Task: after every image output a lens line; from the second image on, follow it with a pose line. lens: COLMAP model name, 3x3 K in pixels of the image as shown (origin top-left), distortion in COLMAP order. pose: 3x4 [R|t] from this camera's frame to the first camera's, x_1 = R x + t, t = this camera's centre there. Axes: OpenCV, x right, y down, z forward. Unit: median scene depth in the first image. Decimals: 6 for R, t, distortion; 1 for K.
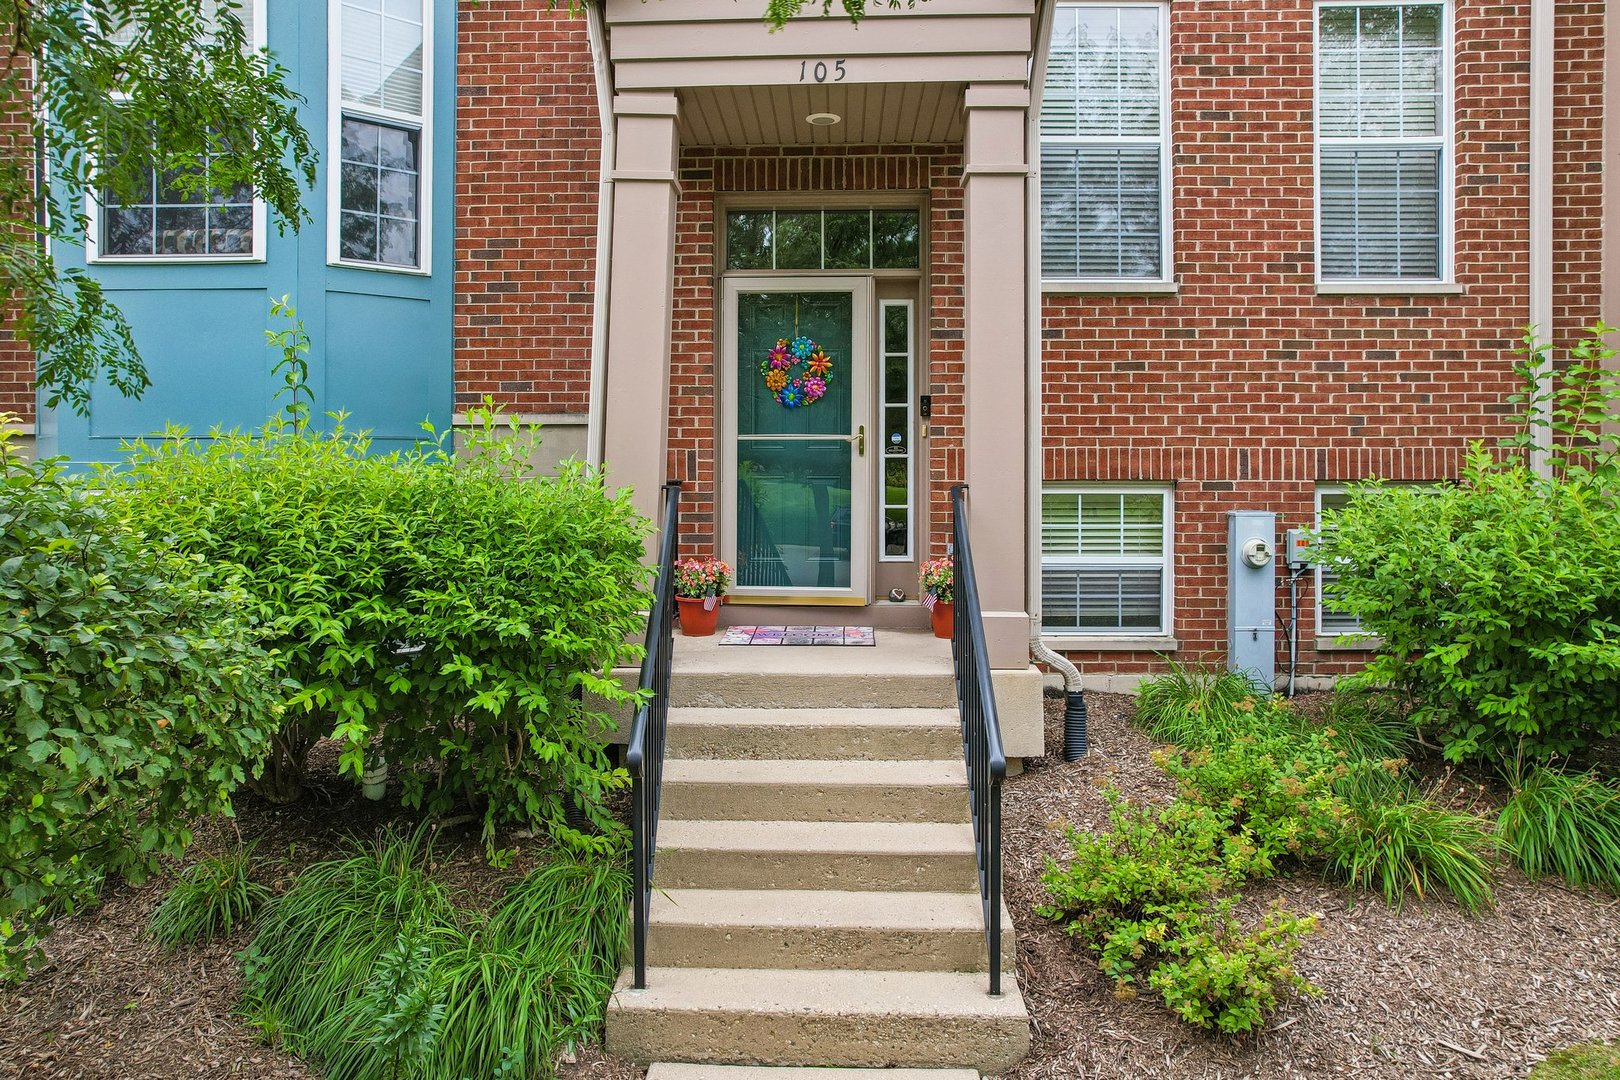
lens RADIAL K [[1055.8, 0, 808.4], [0, 1055.8, 496.6], [0, 0, 1]] dist [-0.021201, 0.001702]
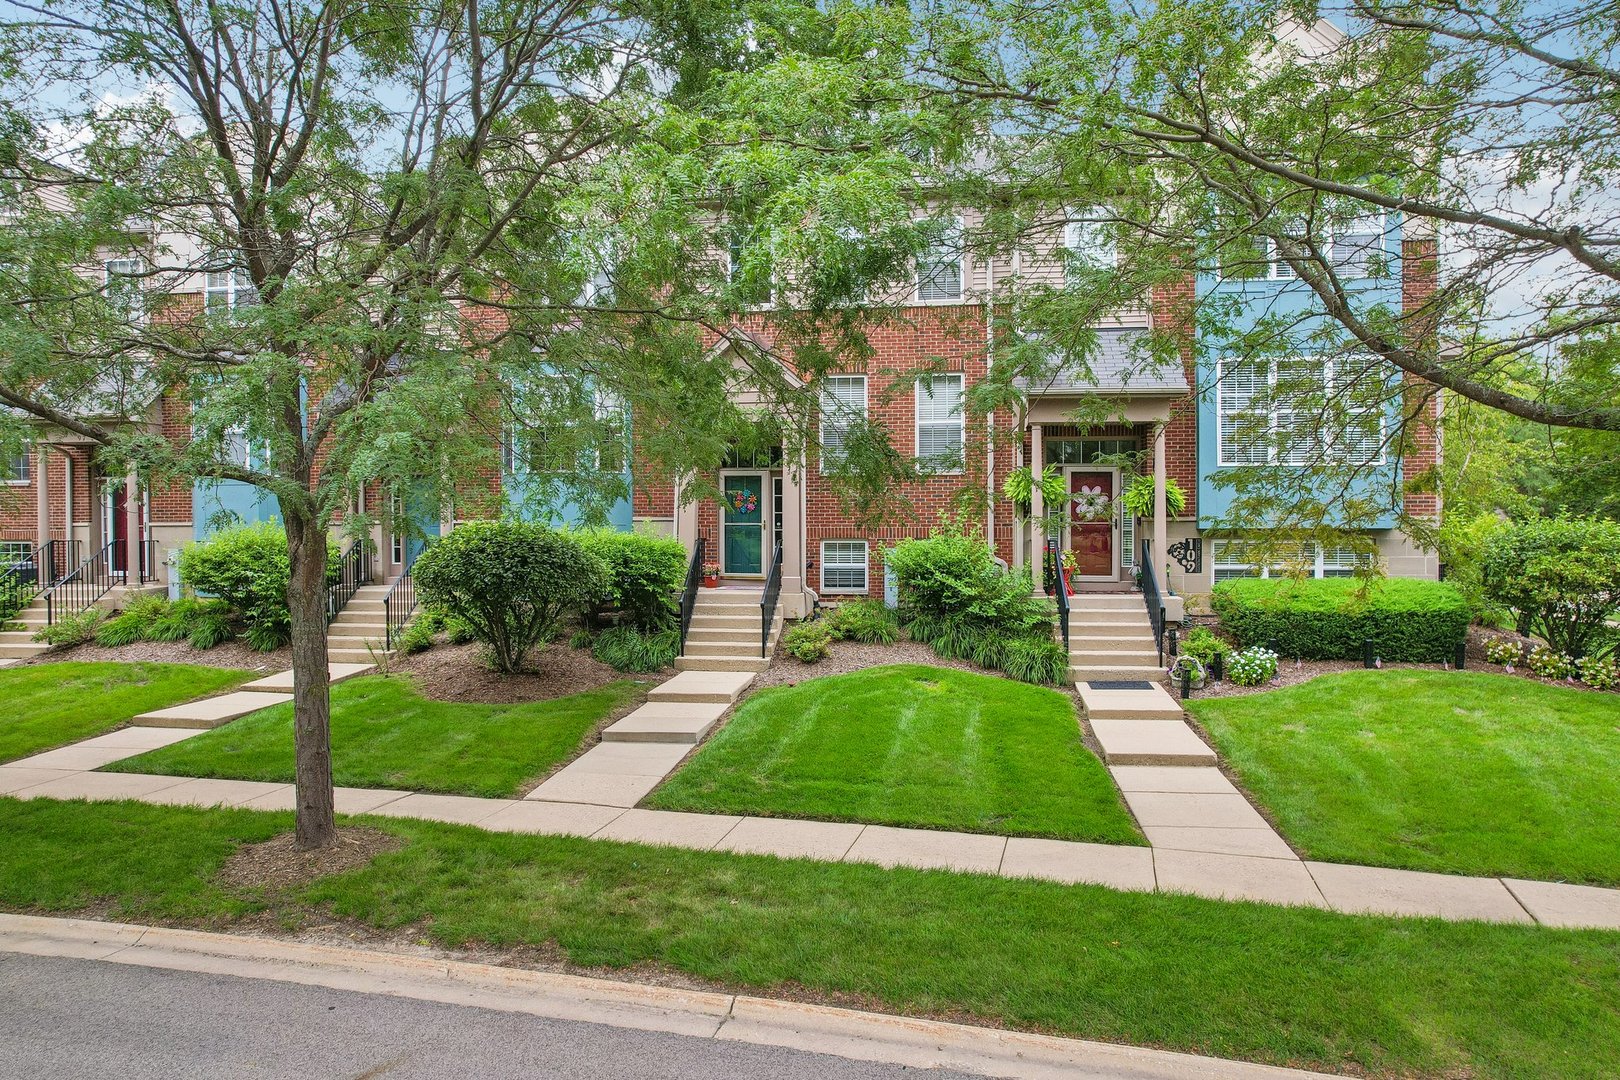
lens RADIAL K [[1029.5, 0, 810.0], [0, 1029.5, 540.0], [0, 0, 1]] dist [-0.005631, -0.030502]
pose [[0.993964, 0.001160, -0.109704, 0.525558], [-0.001978, 0.999971, -0.007344, 0.012088], [0.109693, 0.007517, 0.993937, -2.005623]]
